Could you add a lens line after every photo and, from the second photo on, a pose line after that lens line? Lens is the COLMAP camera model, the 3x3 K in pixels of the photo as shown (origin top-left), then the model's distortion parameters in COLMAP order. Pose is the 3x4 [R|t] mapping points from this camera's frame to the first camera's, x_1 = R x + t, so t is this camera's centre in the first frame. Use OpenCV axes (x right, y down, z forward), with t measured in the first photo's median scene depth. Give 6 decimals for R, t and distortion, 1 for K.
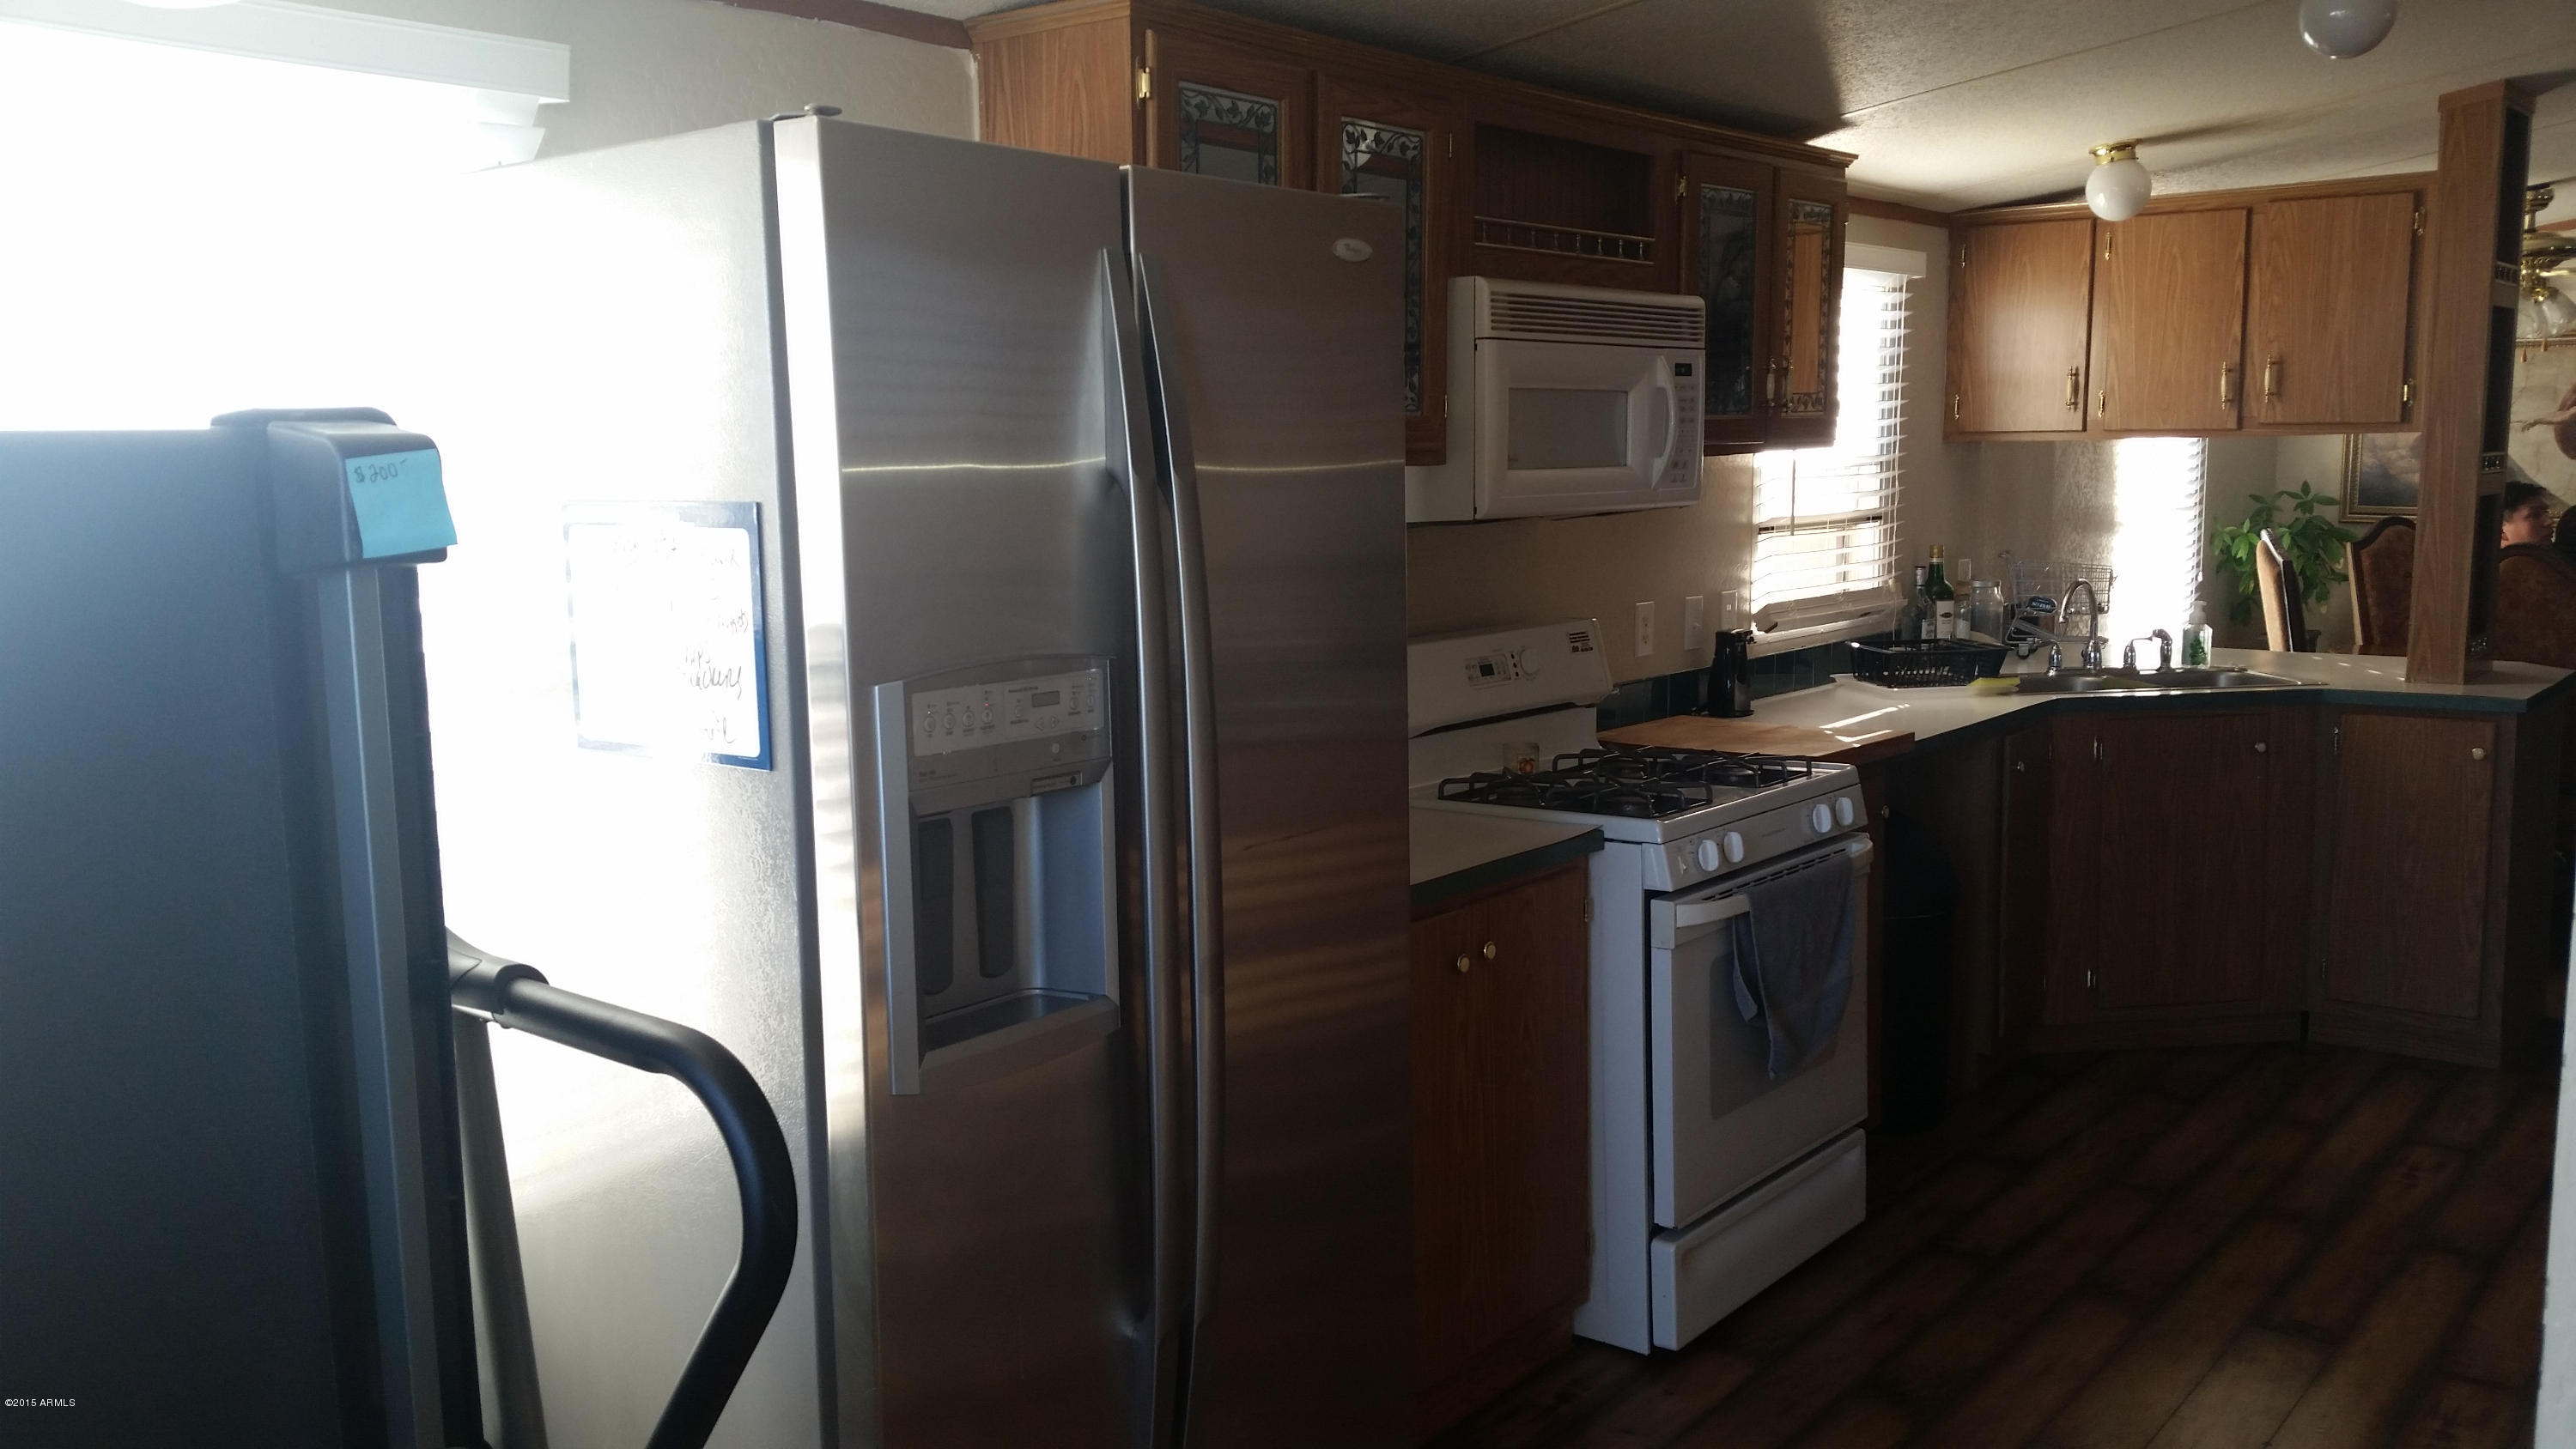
lens RADIAL K [[2007.9, 0, 1394.7], [0, 2007.9, 729.5], [0, 0, 1]] dist [-0.006663, -0.006081]
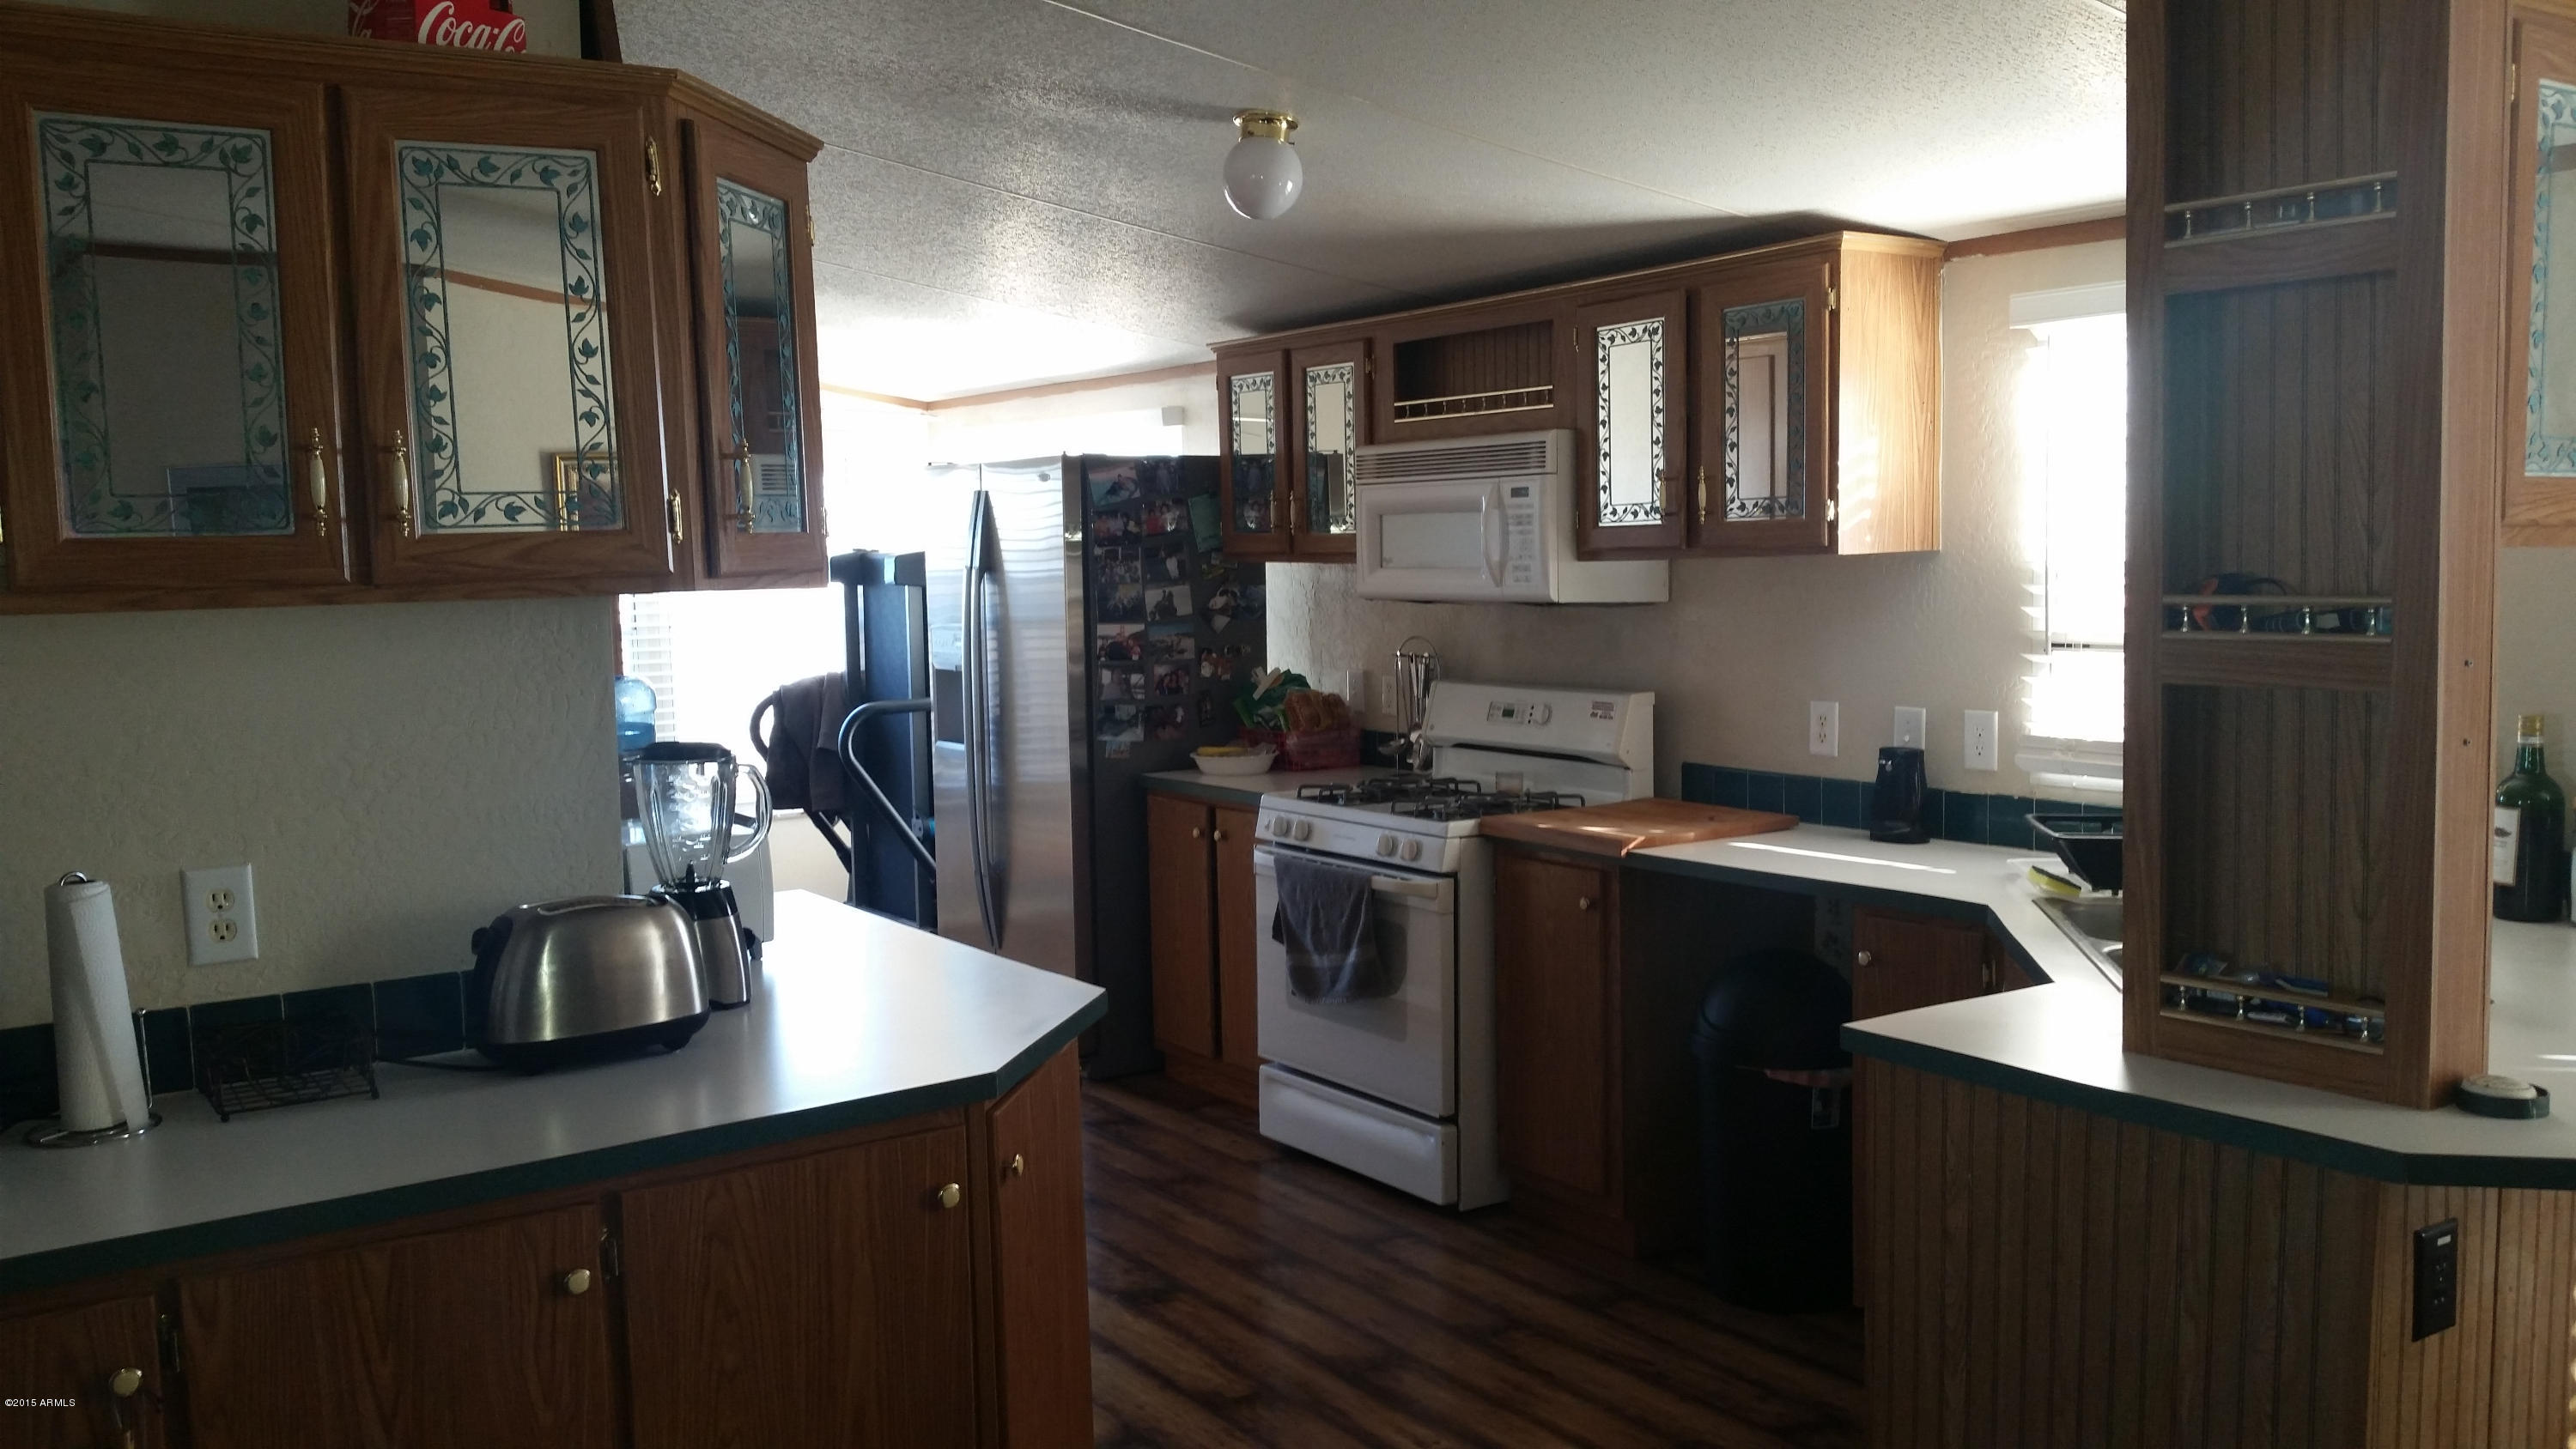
lens RADIAL K [[2151.2, 0, 1288.0], [0, 2151.2, 724.5], [0, 0, 1]] dist [0.079384, -0.004962]
pose [[-0.292899, 0.100084, -0.950891, 1.369090], [-0.108315, 0.984632, 0.136999, -0.189790], [0.949988, 0.143122, -0.277557, 1.162586]]
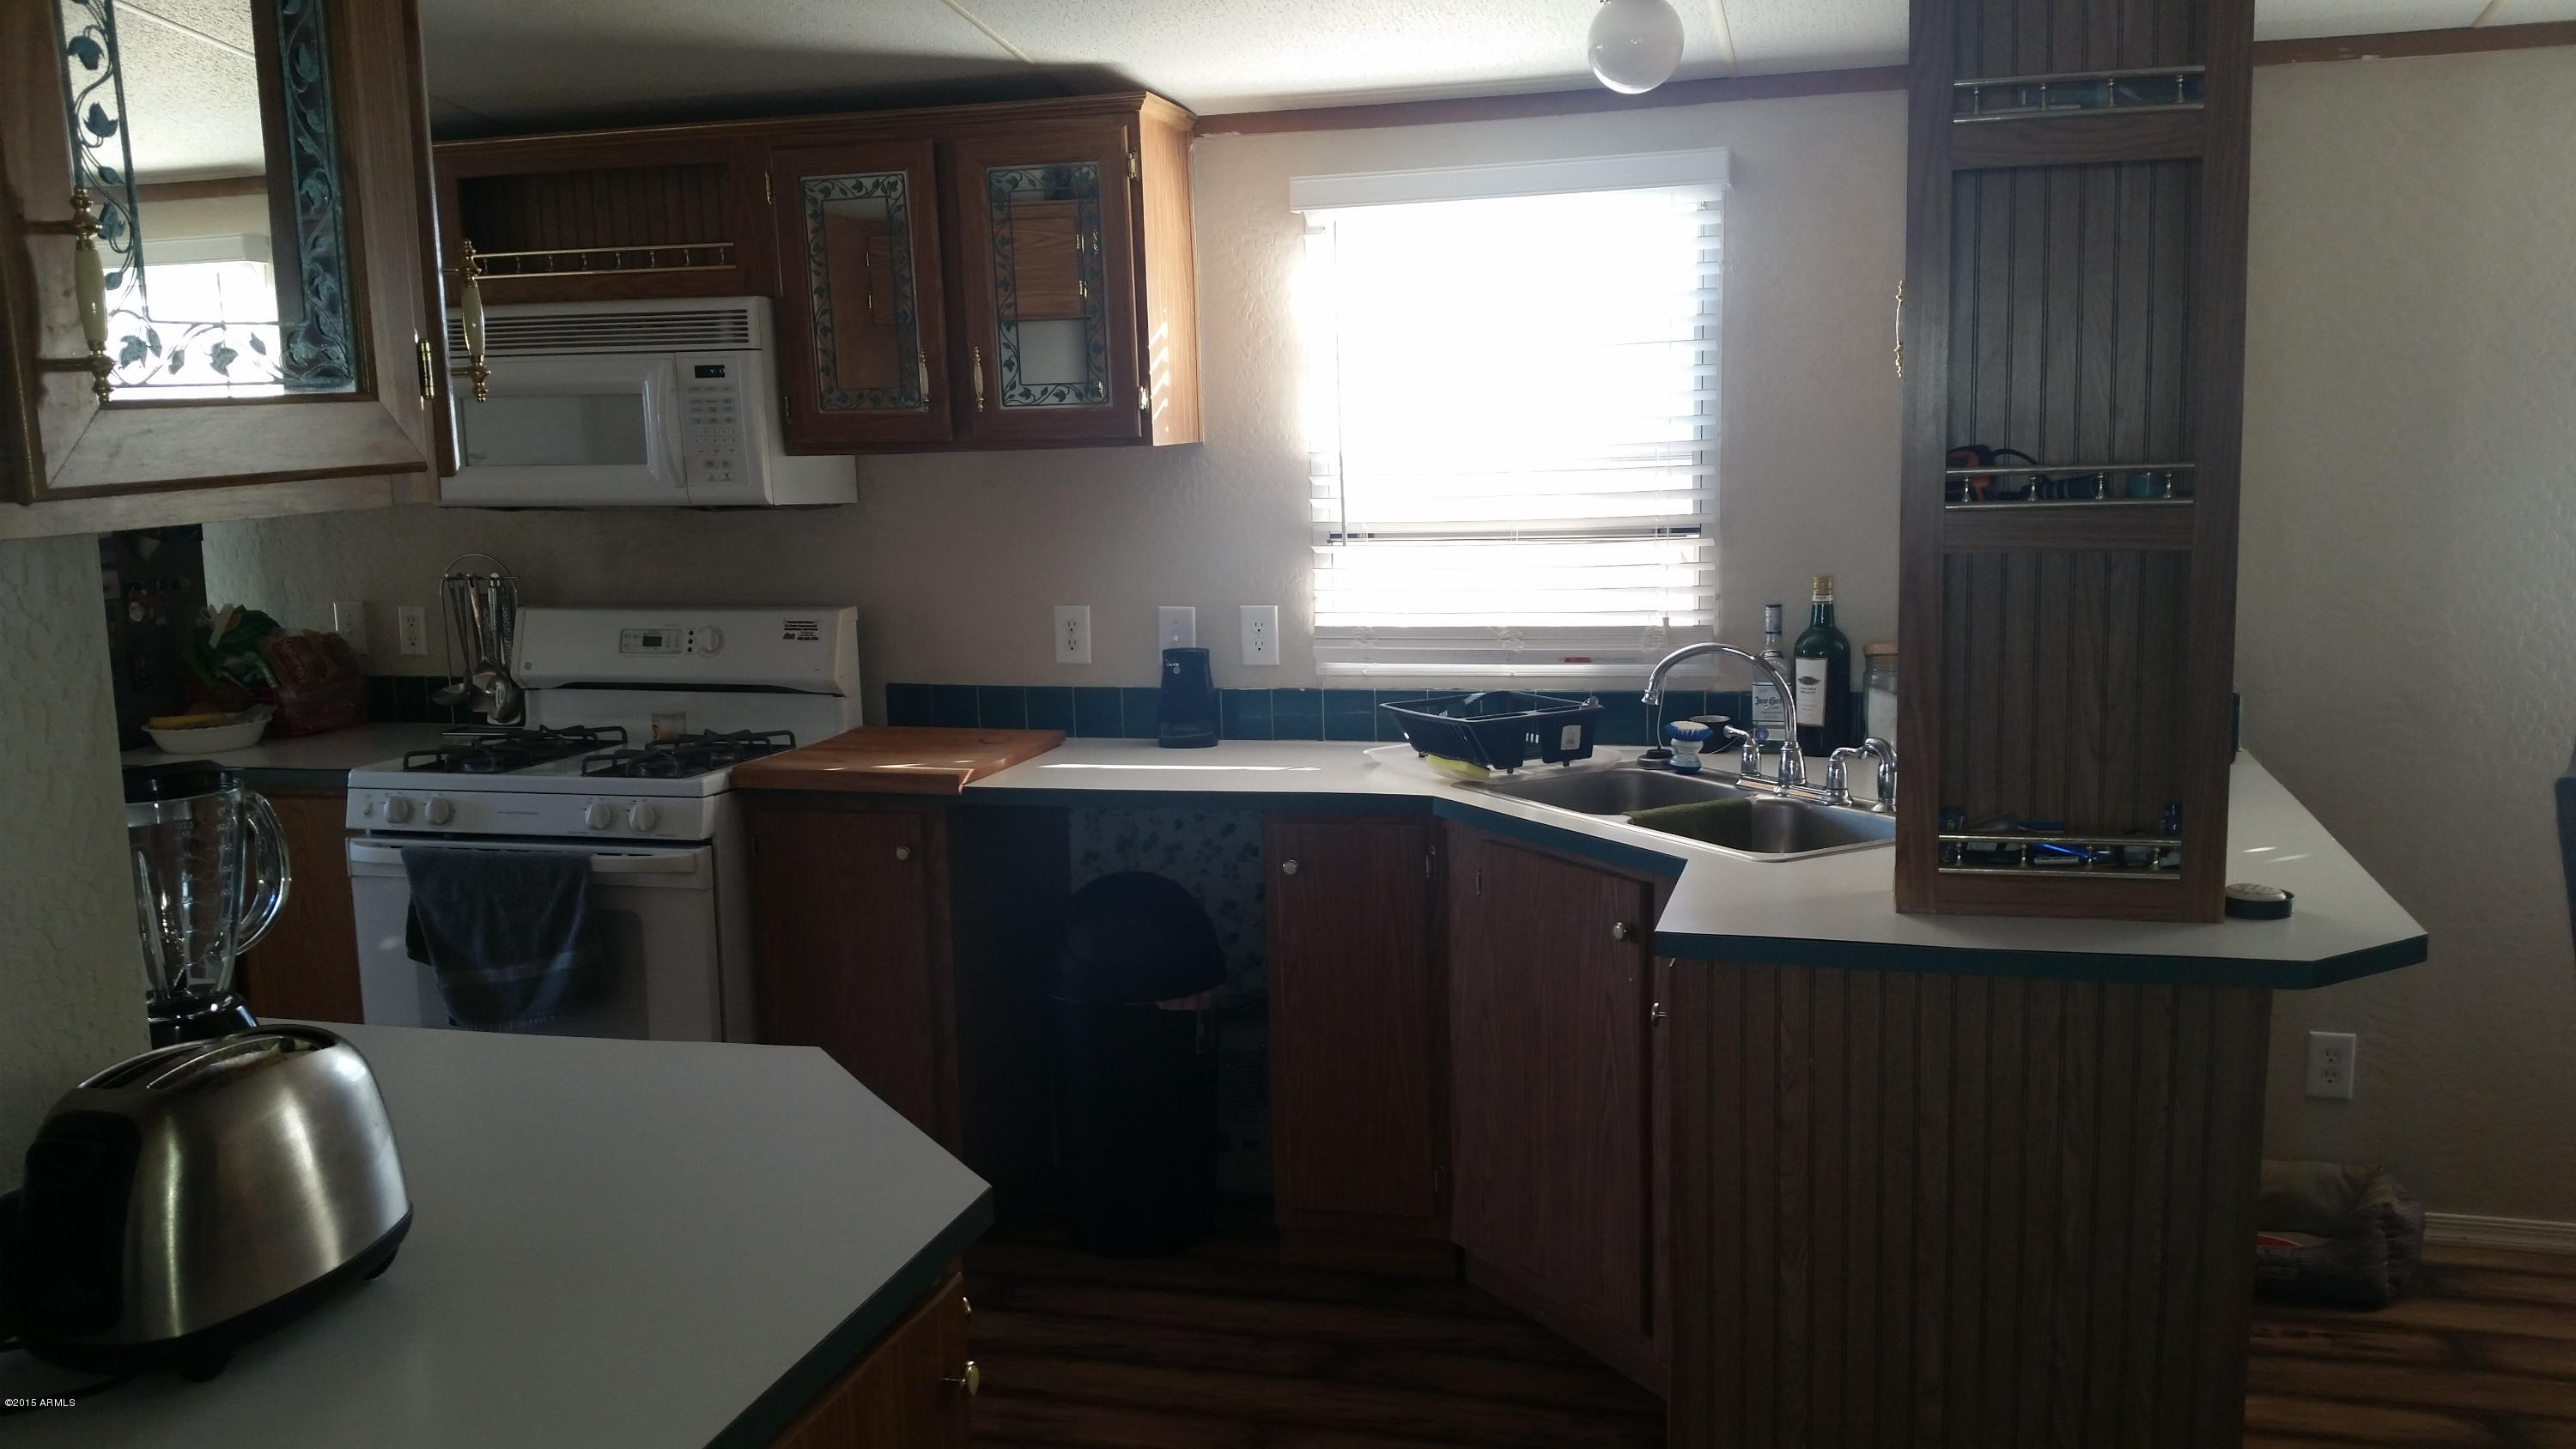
lens RADIAL K [[2136.8, 0, 1346.4], [0, 2136.8, 715.2], [0, 0, 1]] dist [0.253636, -0.549951]
pose [[0.384080, 0.131741, -0.913853, 1.223203], [-0.107214, 0.989436, 0.097576, -0.138205], [0.917054, 0.060501, 0.394147, 0.804193]]
